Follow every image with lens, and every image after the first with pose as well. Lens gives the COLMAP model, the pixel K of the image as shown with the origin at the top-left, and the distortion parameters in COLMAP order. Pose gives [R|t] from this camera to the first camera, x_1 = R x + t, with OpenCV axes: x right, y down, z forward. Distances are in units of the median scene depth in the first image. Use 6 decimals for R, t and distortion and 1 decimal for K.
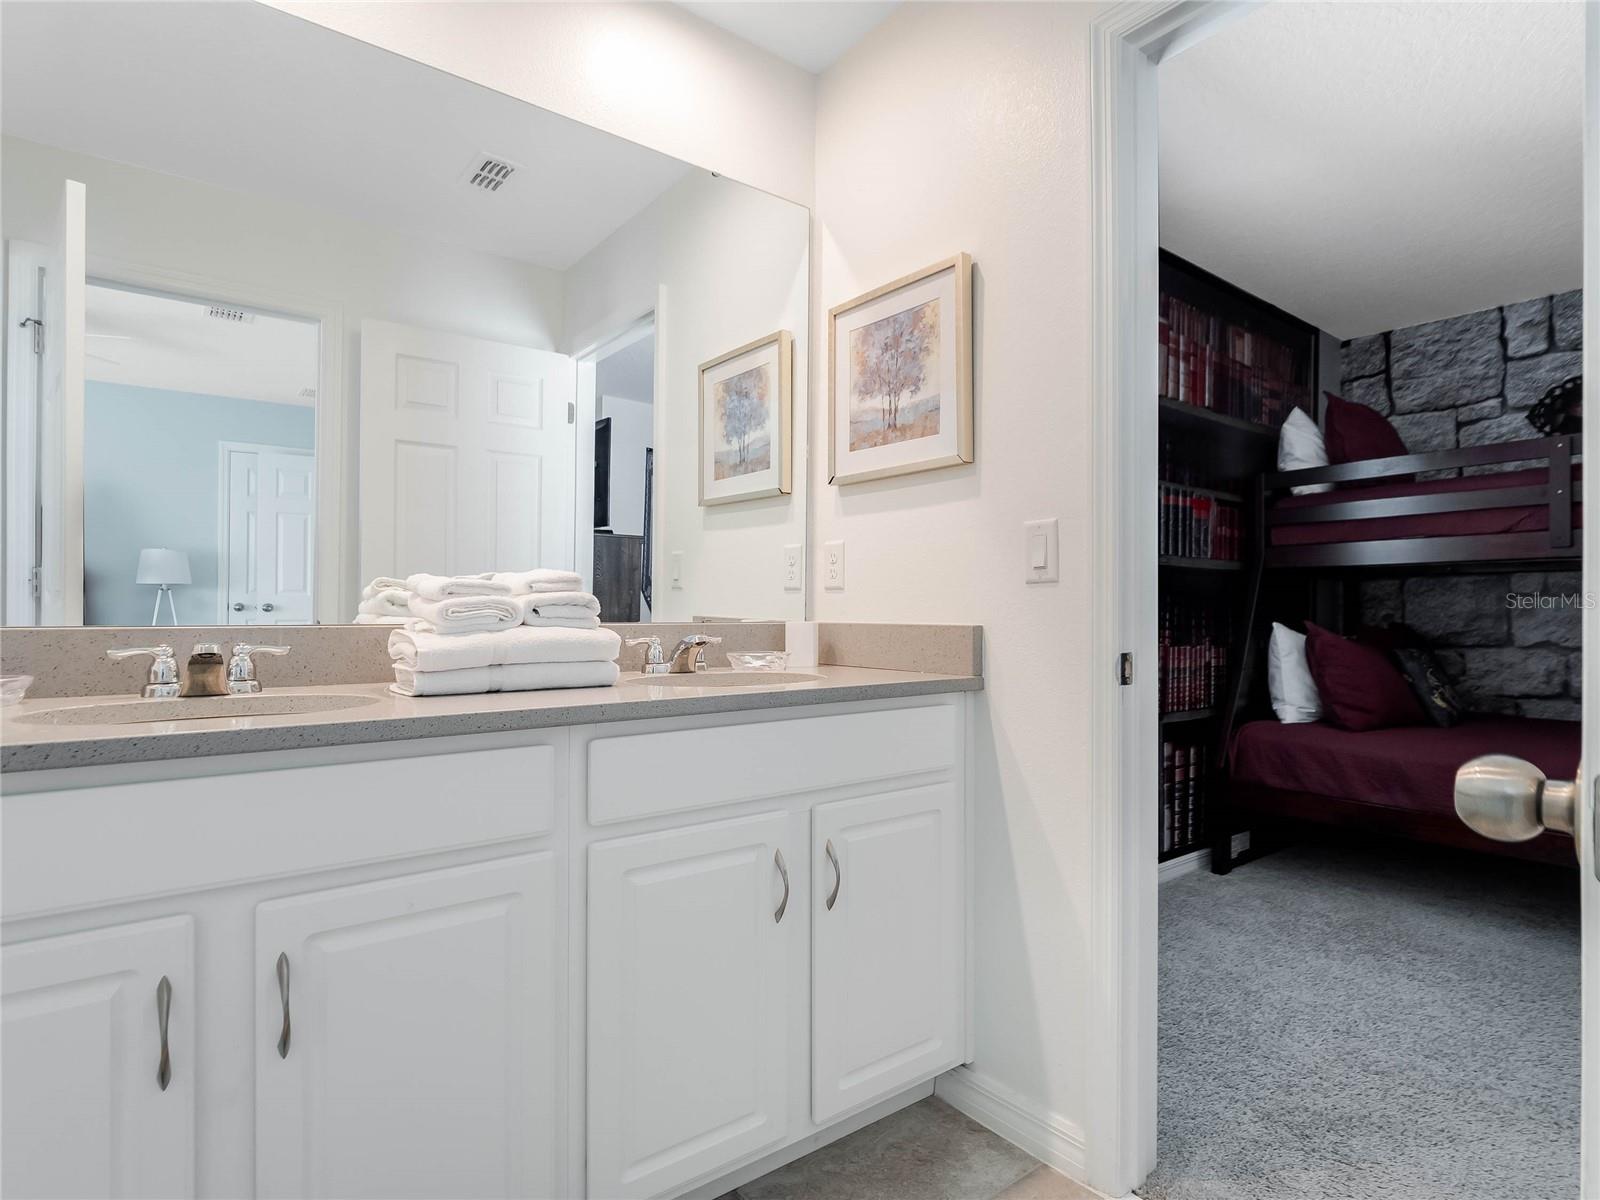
lens RADIAL K [[824.7, 0, 896.5], [0, 824.7, 596.3], [0, 0, 1]] dist [-0.018903, -0.001394]
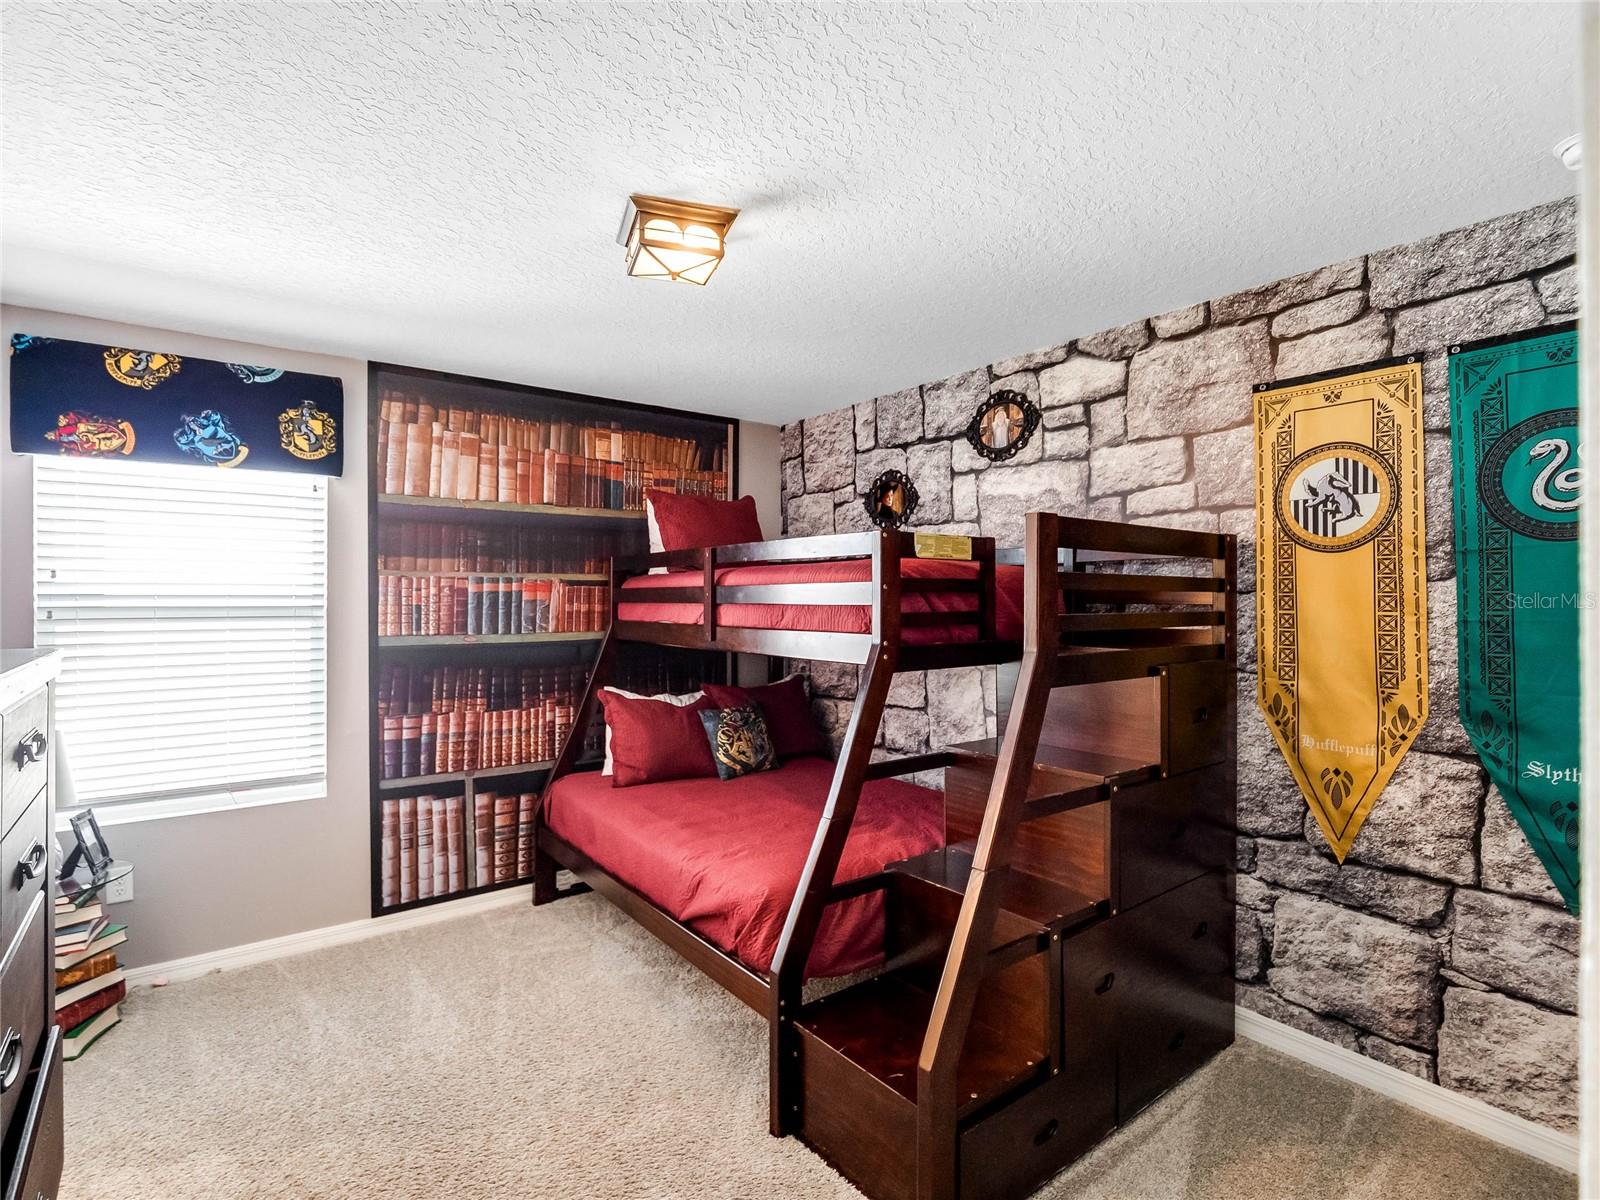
lens RADIAL K [[752.9, 0, 802.9], [0, 752.9, 592.5], [0, 0, 1]] dist [-0.030934, -0.001094]
pose [[0.999740, -0.004557, 0.022360, 0.672847], [0.004587, 0.999989, -0.001273, -0.093925], [-0.022354, 0.001375, 0.999749, -0.066964]]
